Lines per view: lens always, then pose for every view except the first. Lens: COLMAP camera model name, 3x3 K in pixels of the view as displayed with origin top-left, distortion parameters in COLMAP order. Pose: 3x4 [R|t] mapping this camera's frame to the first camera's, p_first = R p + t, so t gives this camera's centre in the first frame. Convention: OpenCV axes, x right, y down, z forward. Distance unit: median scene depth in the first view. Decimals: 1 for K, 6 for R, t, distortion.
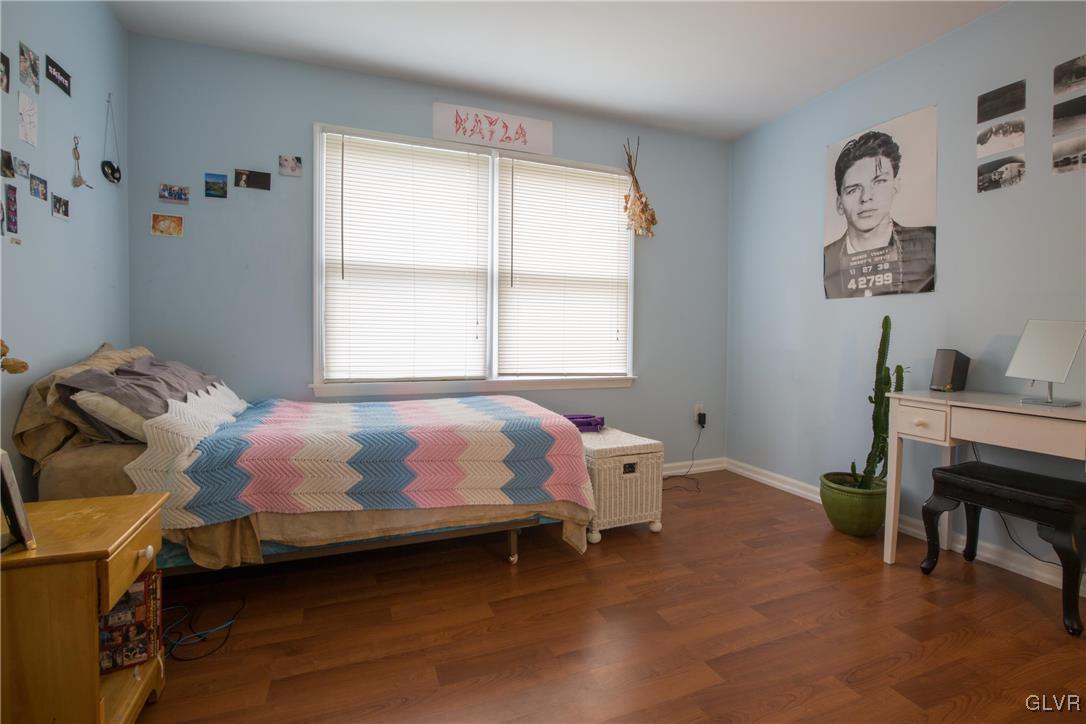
lens RADIAL K [[497.2, 0, 547.8], [0, 497.2, 350.9], [0, 0, 1]] dist [-0.037984, 0.007705]
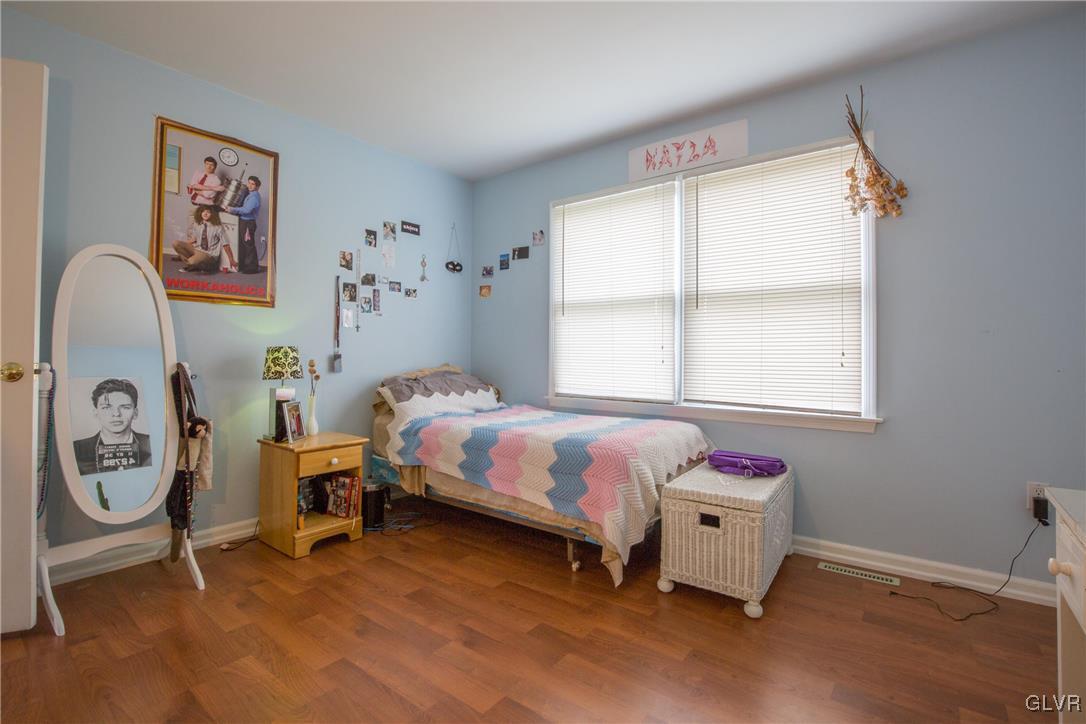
lens RADIAL K [[497.2, 0, 547.8], [0, 497.2, 350.9], [0, 0, 1]] dist [-0.037984, 0.007705]
pose [[0.506673, -0.014532, -0.862016, 0.715180], [-0.030010, 0.998955, -0.034480, -0.008291], [0.861616, 0.043339, 0.505707, 0.330240]]
